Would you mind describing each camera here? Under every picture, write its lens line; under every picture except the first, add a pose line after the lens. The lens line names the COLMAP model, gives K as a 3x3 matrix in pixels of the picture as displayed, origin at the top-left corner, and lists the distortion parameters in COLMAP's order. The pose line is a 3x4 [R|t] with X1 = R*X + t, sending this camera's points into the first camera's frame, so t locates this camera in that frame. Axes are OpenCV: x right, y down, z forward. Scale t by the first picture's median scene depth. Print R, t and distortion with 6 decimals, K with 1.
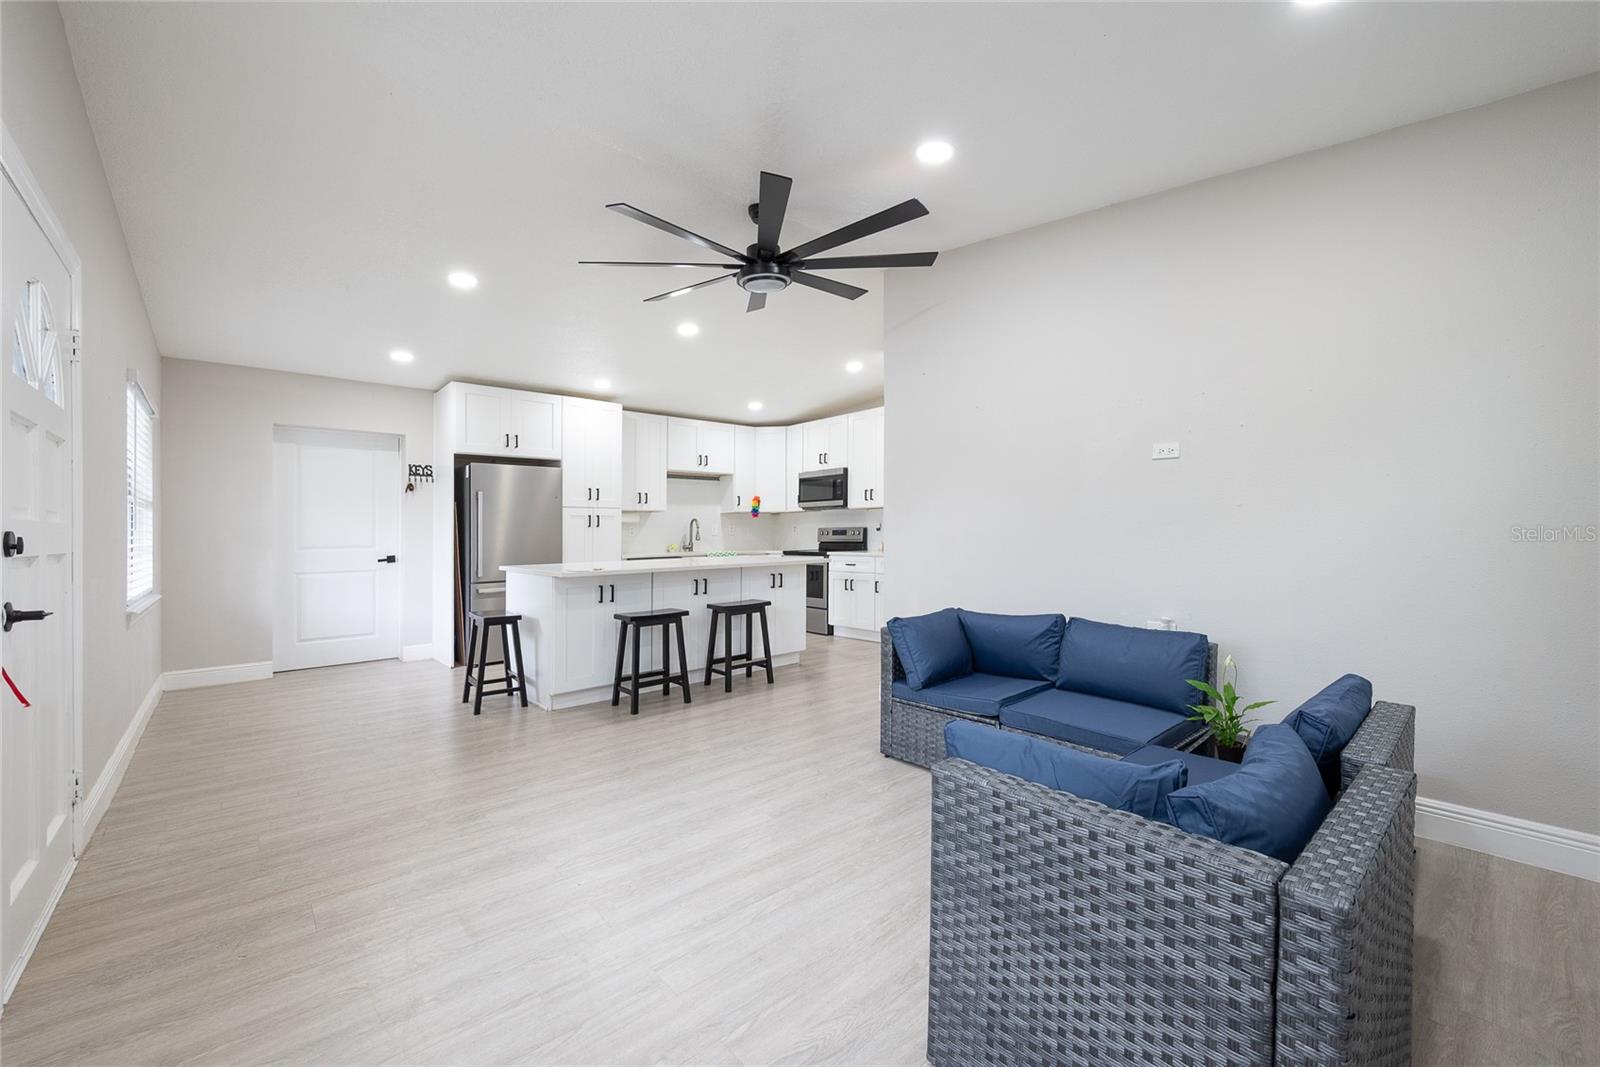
lens RADIAL K [[644.1, 0, 800.0], [0, 644.1, 533.5], [0, 0, 1]] dist [0.001397, 0.000341]
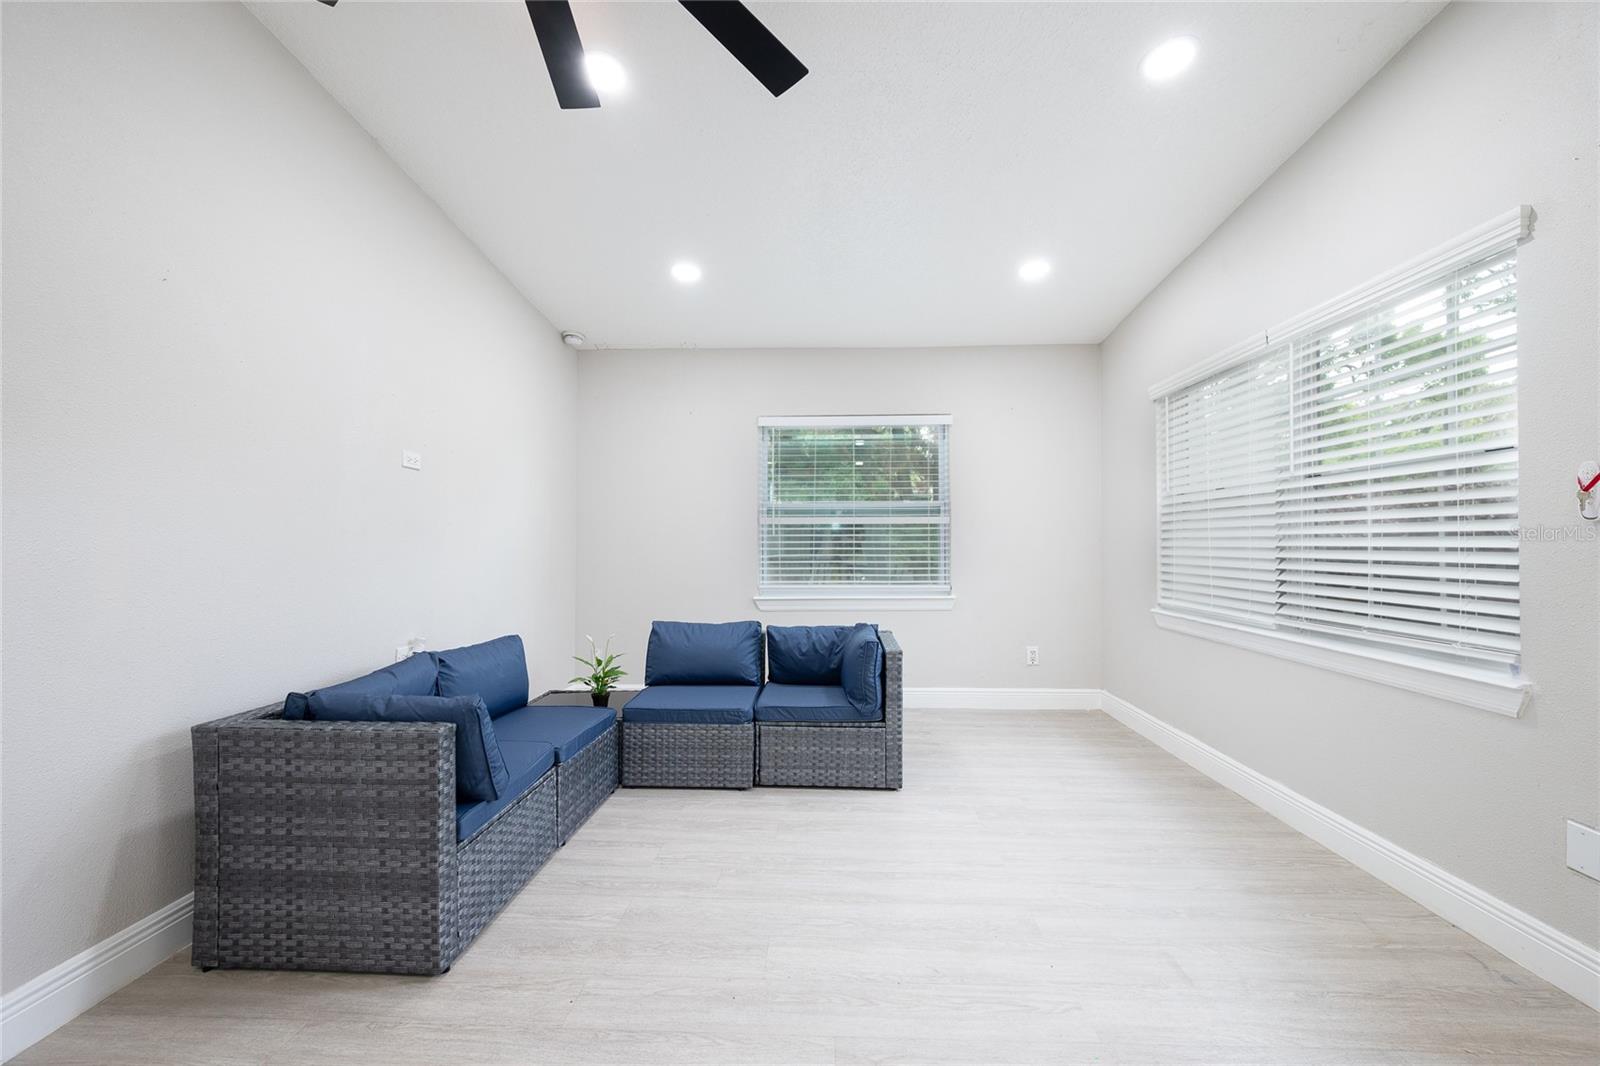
lens RADIAL K [[625.0, 0, 800.8], [0, 625.0, 574.9], [0, 0, 1]] dist [-0.001457, -0.000167]
pose [[-0.724041, -0.024868, 0.689308, -0.274816], [0.010323, 0.998847, 0.046879, -0.000090], [-0.689680, 0.041058, -0.722950, 0.752149]]
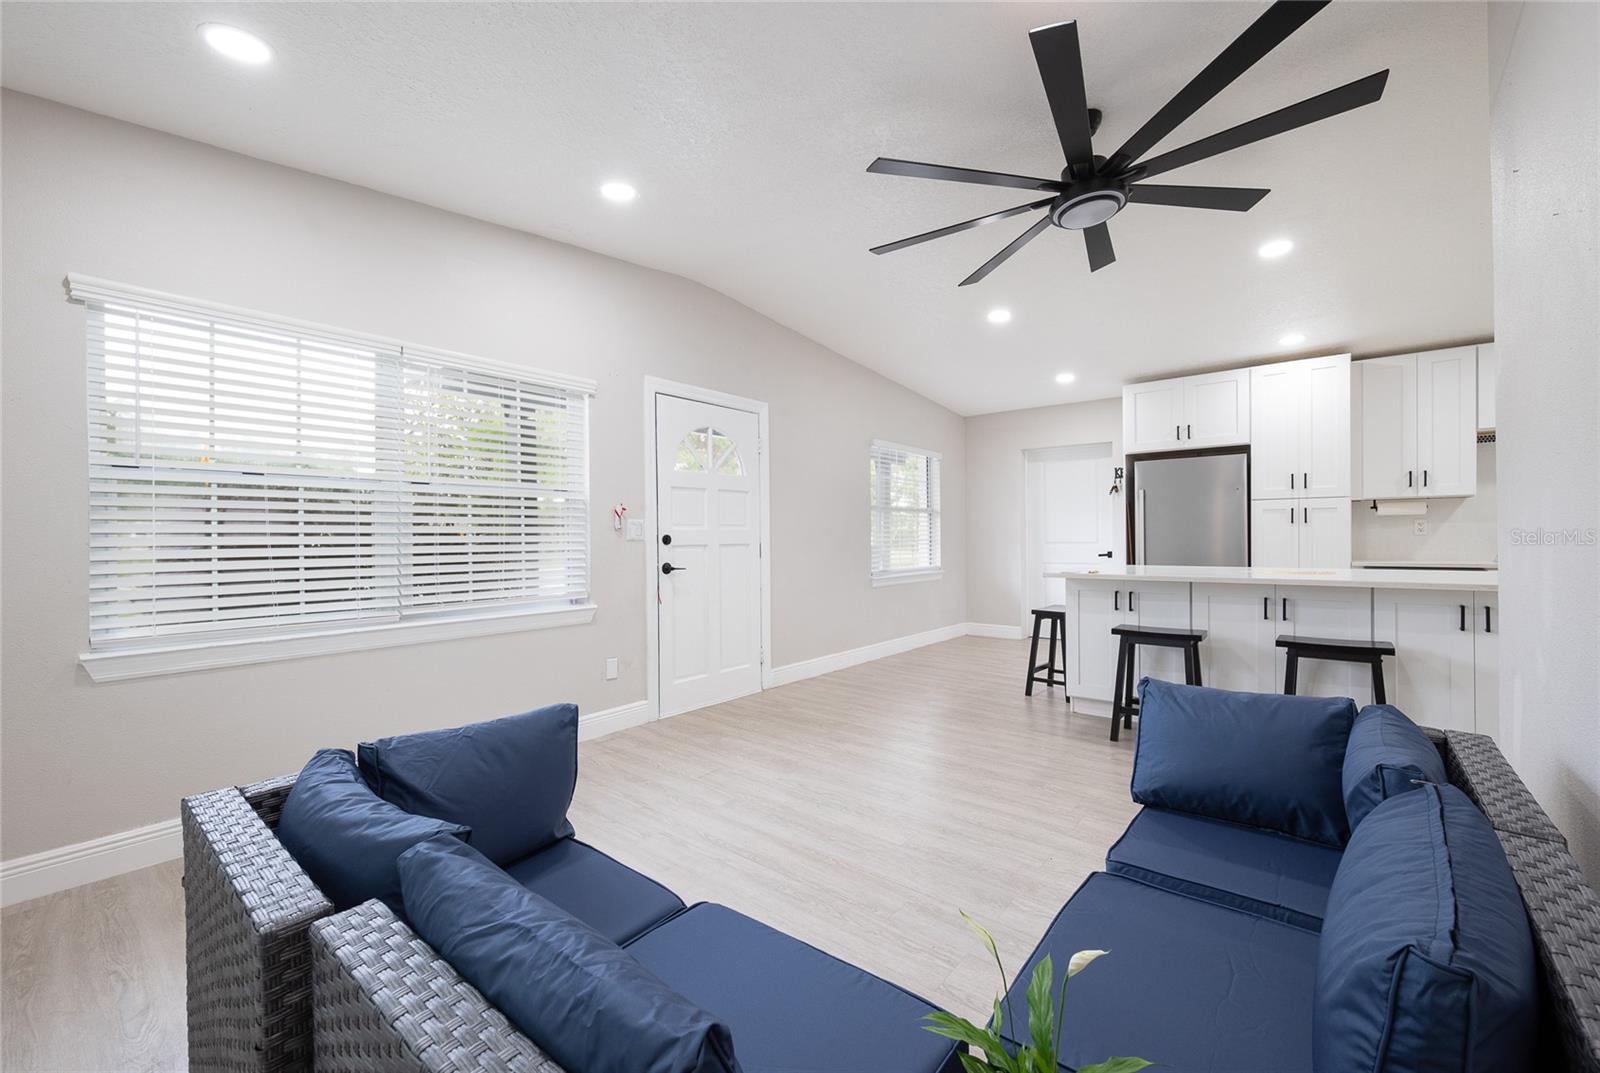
lens RADIAL K [[633.8, 0, 812.5], [0, 633.8, 532.1], [0, 0, 1]] dist [-0.002869, -0.000311]
pose [[0.171299, 0.002544, -0.985216, 0.430413], [0.005575, 0.999978, 0.003552, -0.006861], [0.985203, -0.006101, 0.171281, 0.371846]]
